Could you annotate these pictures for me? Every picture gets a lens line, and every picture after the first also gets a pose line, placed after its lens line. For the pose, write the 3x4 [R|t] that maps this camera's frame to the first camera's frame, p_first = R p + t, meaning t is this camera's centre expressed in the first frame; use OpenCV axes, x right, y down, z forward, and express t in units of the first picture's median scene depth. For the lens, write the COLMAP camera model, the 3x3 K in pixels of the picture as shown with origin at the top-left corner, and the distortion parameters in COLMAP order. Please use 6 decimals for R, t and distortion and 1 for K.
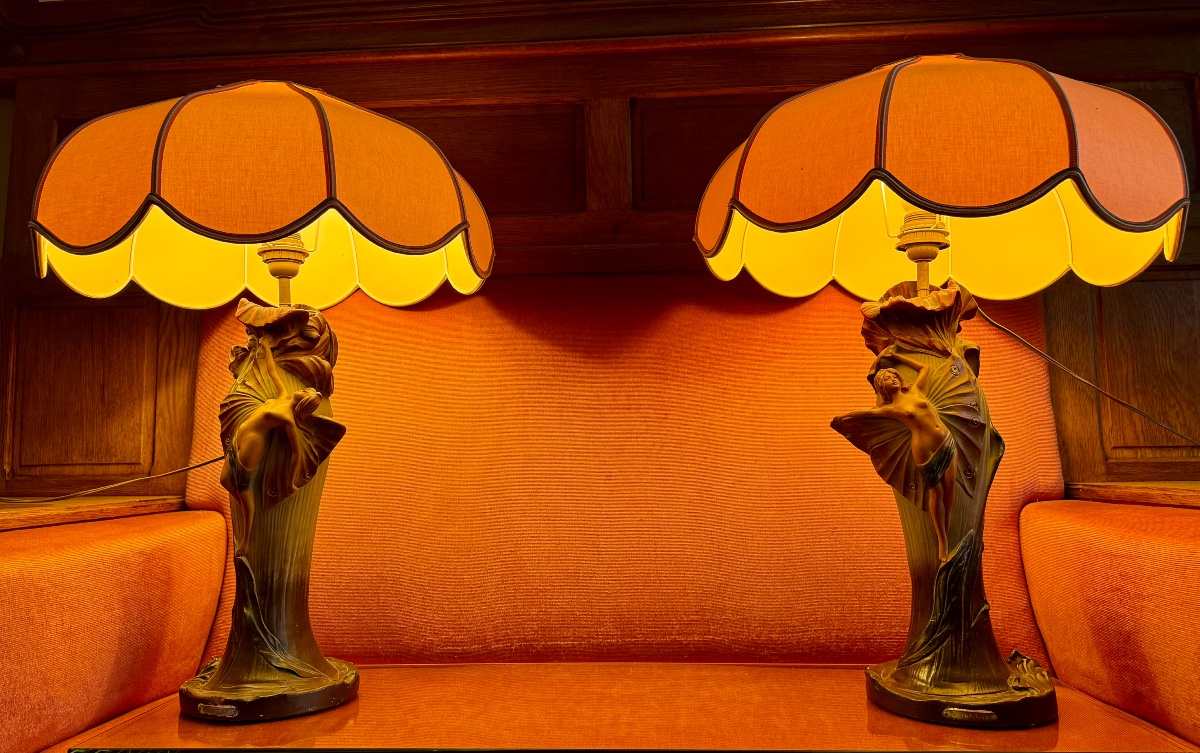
lens RADIAL K [[836.8, 0, 600.0], [0, 836.8, 376.5], [0, 0, 1]] dist [0.037182, -0.064105]
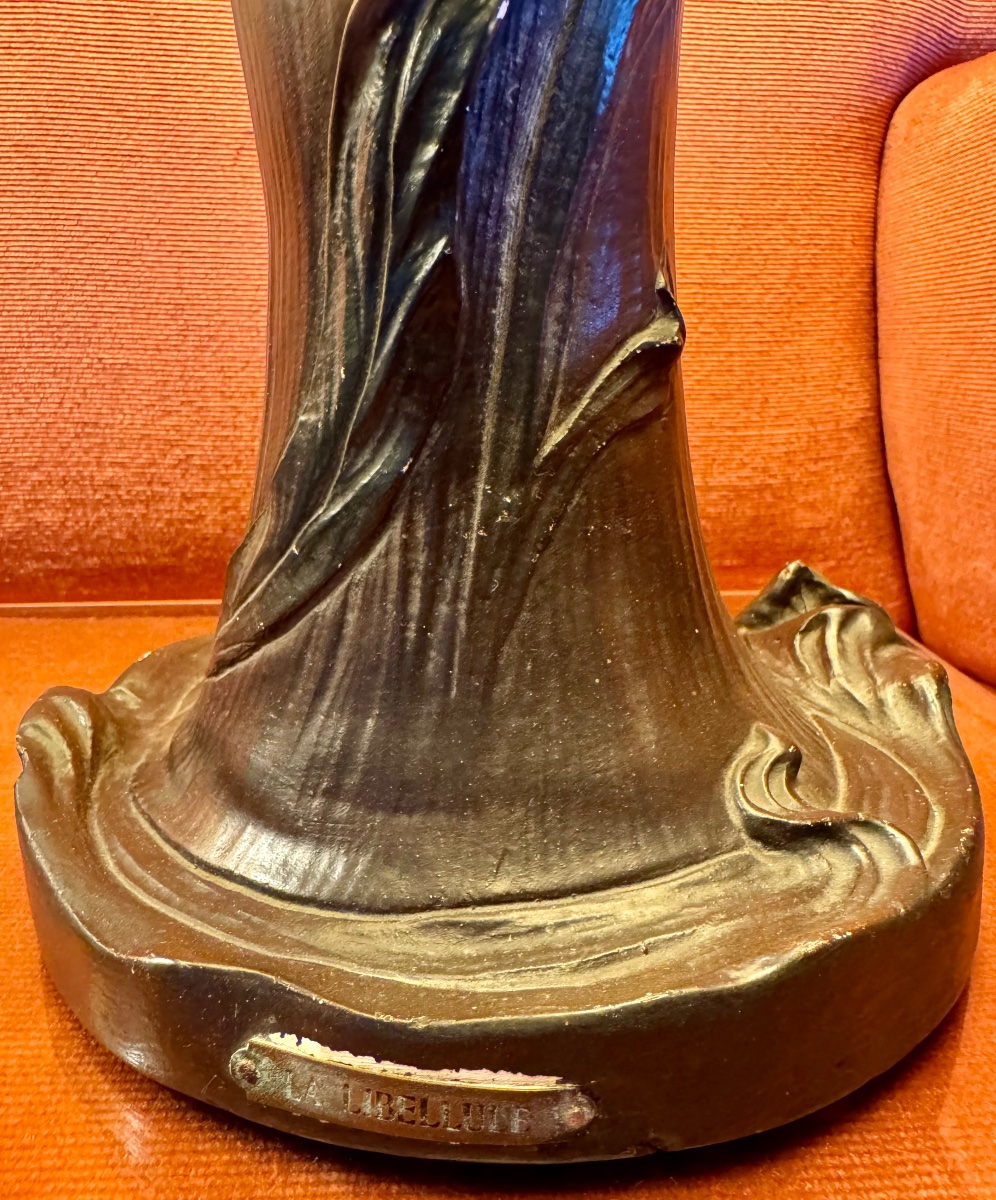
lens RADIAL K [[936.9, 0, 544.6], [0, 936.9, 598.6], [0, 0, 1]] dist [-0.043106, -0.002216]
pose [[0.985208, -0.035691, 0.167602, 0.384053], [-0.032356, 0.921730, 0.386480, 0.239391], [-0.168278, -0.386186, 0.906941, 0.780589]]
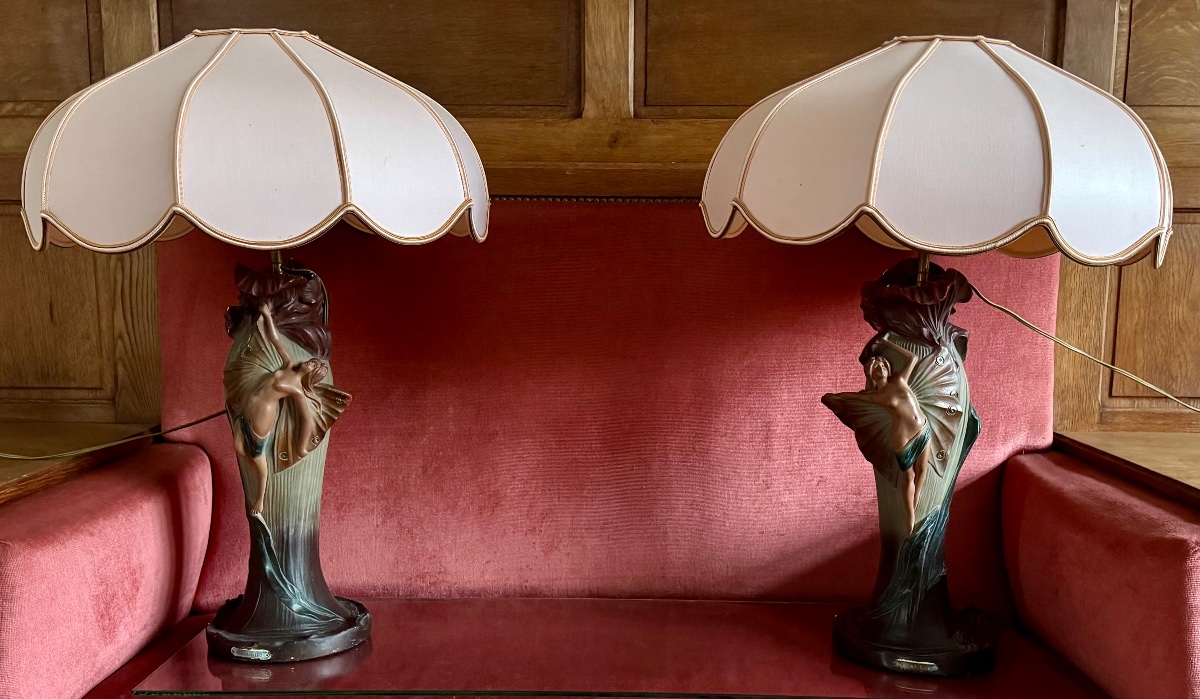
lens RADIAL K [[1108.0, 0, 605.3], [0, 1108.0, 446.4], [0, 0, 1]] dist [0.150768, -0.330790]
pose [[0.998890, 0.015549, 0.044458, -0.054273], [-0.026934, 0.962939, 0.268372, -0.258274], [-0.038638, -0.269272, 0.962289, -0.347488]]
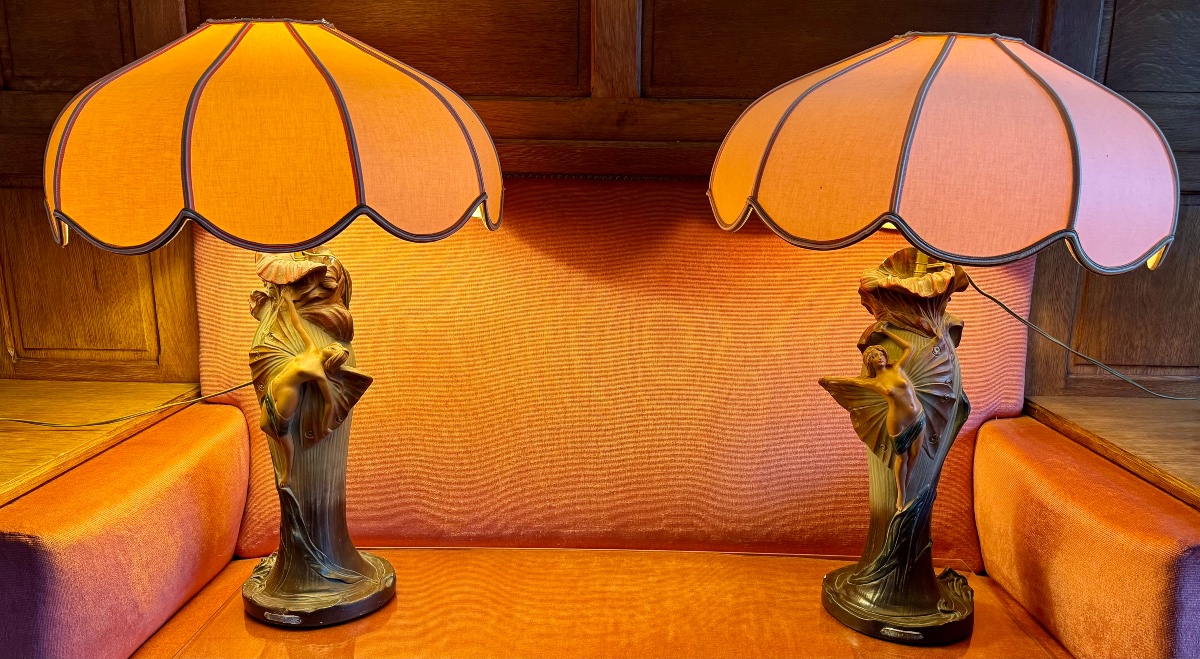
lens RADIAL K [[898.8, 0, 608.2], [0, 898.8, 418.1], [0, 0, 1]] dist [0.078962, -0.139434]
pose [[0.998381, 0.016597, 0.054412, -0.065378], [-0.034855, 0.934392, 0.354537, -0.315648], [-0.044958, -0.355859, 0.933458, -0.110395]]
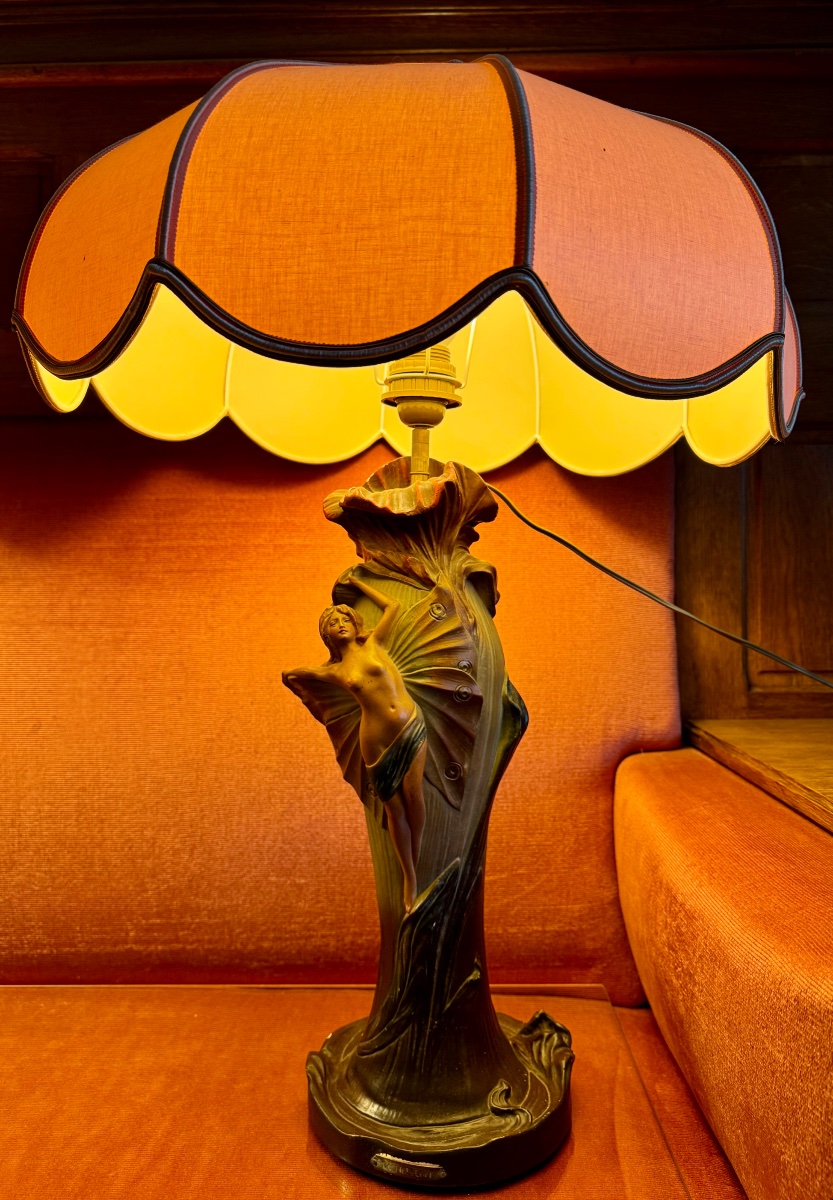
lens RADIAL K [[834.5, 0, 439.1], [0, 834.5, 607.8], [0, 0, 1]] dist [0.101603, -0.169274]
pose [[0.998624, 0.002884, 0.052363, 0.374205], [-0.009819, 0.991112, 0.132665, -0.088240], [-0.051515, -0.132997, 0.989777, 0.369688]]
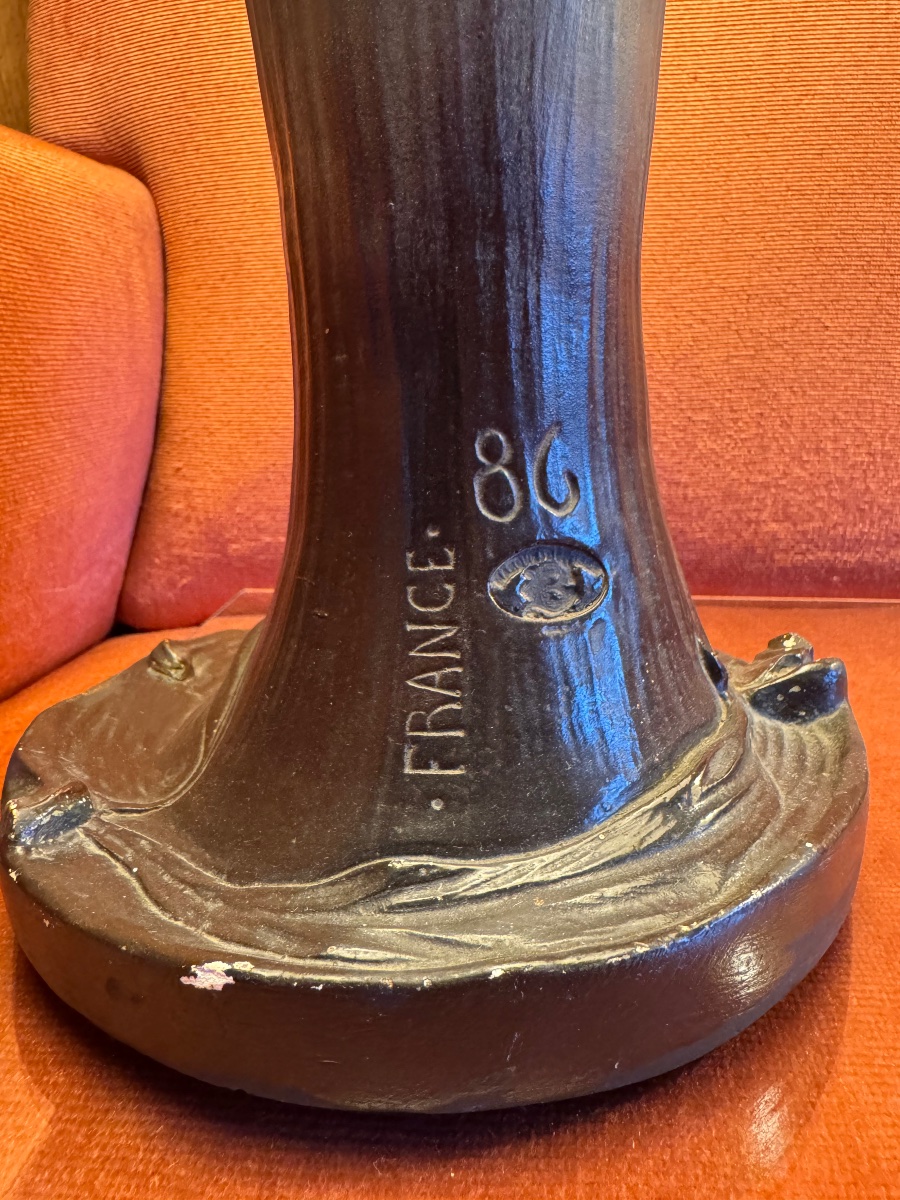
lens RADIAL K [[843.0, 0, 448.3], [0, 843.0, 555.6], [0, 0, 1]] dist [-0.000742, -0.001031]
pose [[0.999554, 0.022665, -0.019430, -0.398520], [-0.015484, 0.950064, 0.311670, 0.259540], [0.025524, -0.311230, 0.949992, 0.795688]]
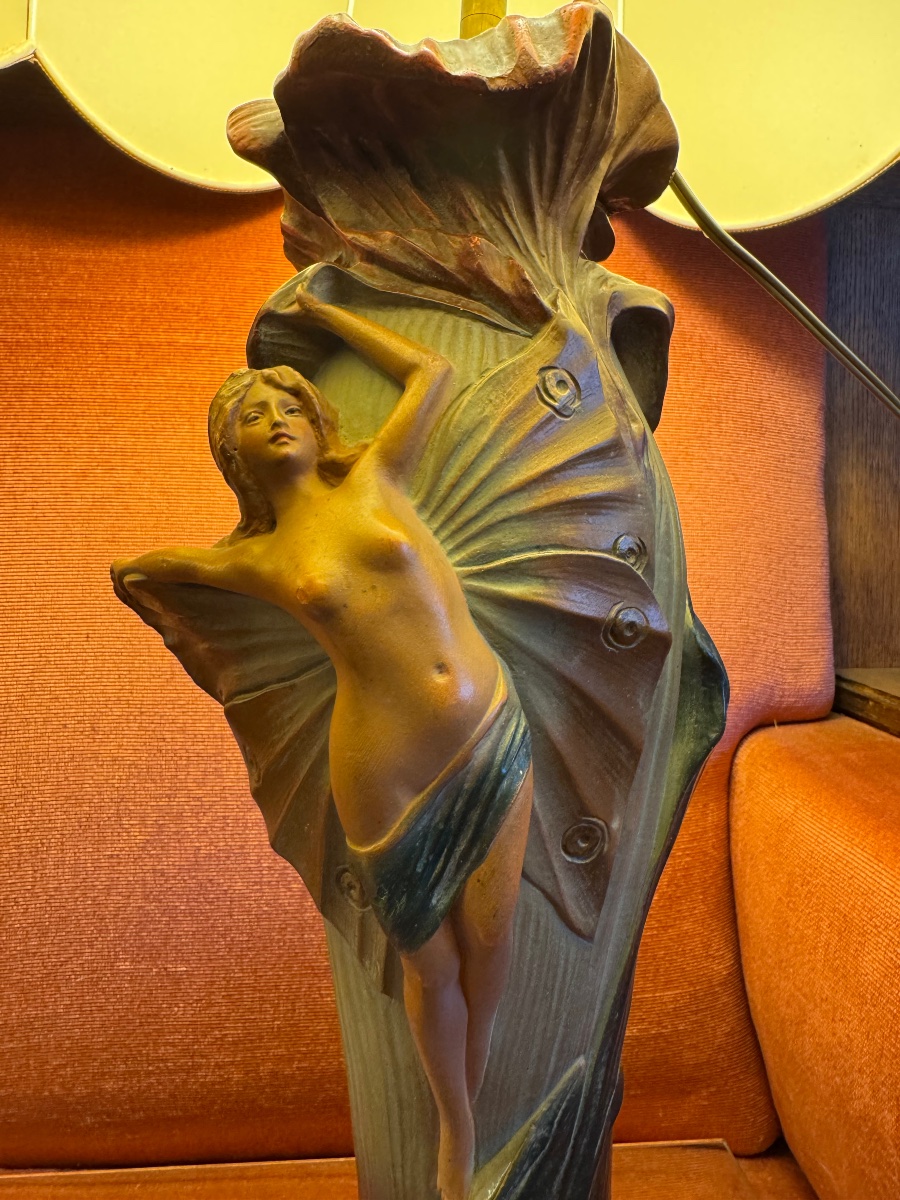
lens RADIAL K [[843.0, 0, 448.3], [0, 843.0, 555.6], [0, 0, 1]] dist [-0.000742, -0.001031]
pose [[0.985818, 0.022999, 0.166237, 0.343291], [-0.048752, 0.987094, 0.152541, 0.002866], [-0.160584, -0.158482, 0.974216, 0.752269]]
